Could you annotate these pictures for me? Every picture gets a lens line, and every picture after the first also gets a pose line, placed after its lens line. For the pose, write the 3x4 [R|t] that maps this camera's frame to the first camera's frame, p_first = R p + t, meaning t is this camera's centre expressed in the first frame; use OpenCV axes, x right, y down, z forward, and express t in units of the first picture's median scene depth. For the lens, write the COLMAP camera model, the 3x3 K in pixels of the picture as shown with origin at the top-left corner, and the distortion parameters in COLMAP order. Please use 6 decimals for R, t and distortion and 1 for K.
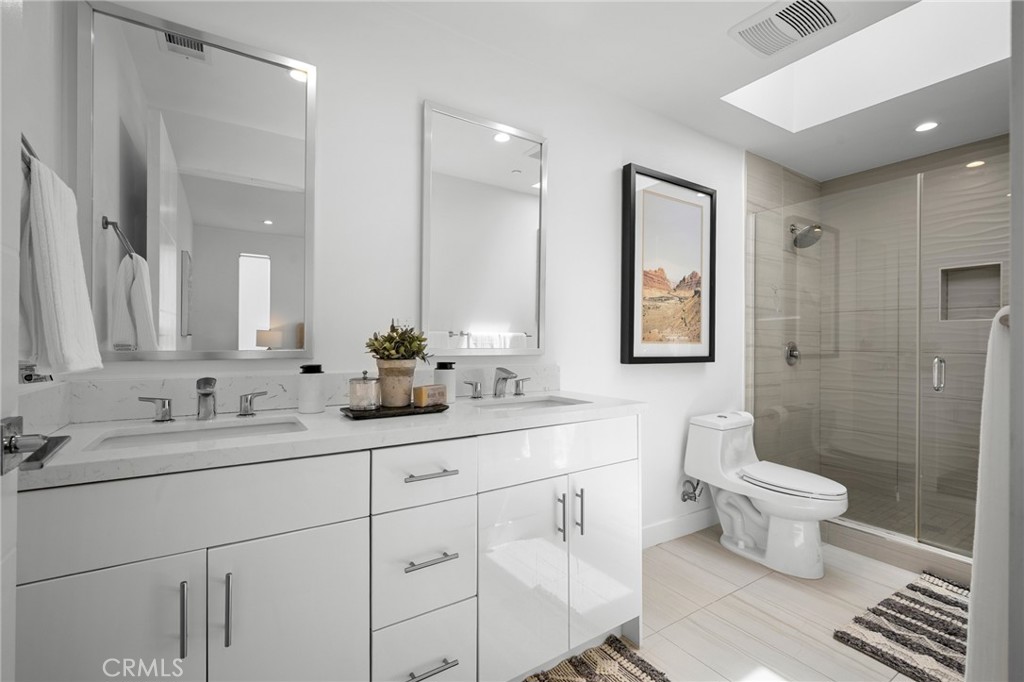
lens RADIAL K [[439.9, 0, 523.7], [0, 439.9, 340.8], [0, 0, 1]] dist [-0.000057, -0.000657]
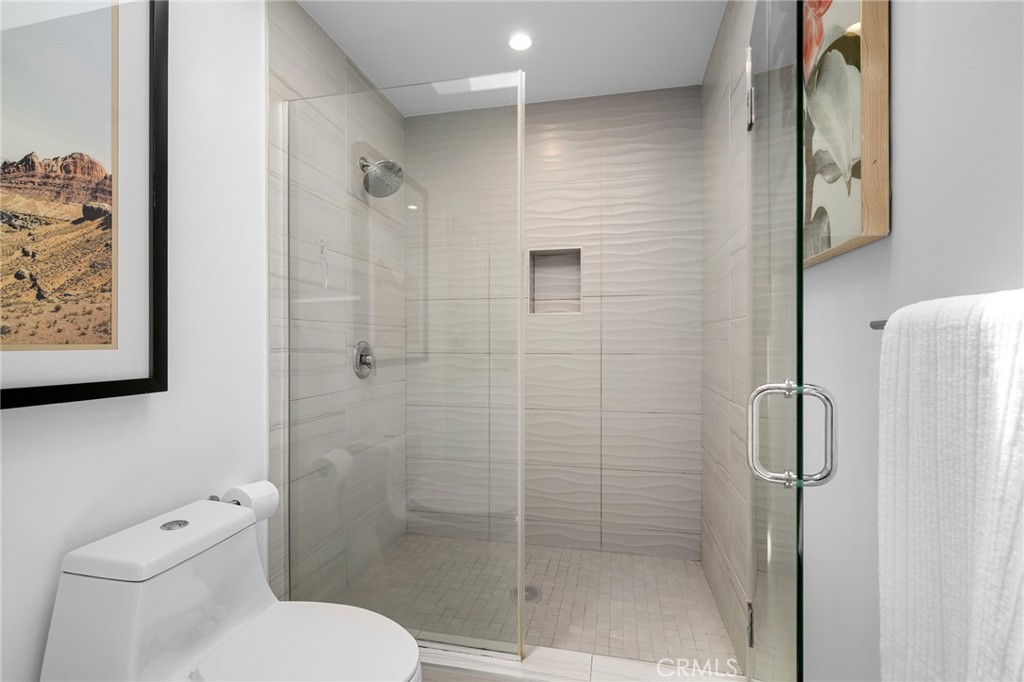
lens RADIAL K [[454.3, 0, 512.3], [0, 454.3, 339.8], [0, 0, 1]] dist [-0.004388, 0.000558]
pose [[0.719497, -0.005696, 0.694472, 0.326030], [0.006052, 0.999980, 0.001932, 0.000448], [-0.694469, 0.002813, 0.719517, 0.399806]]
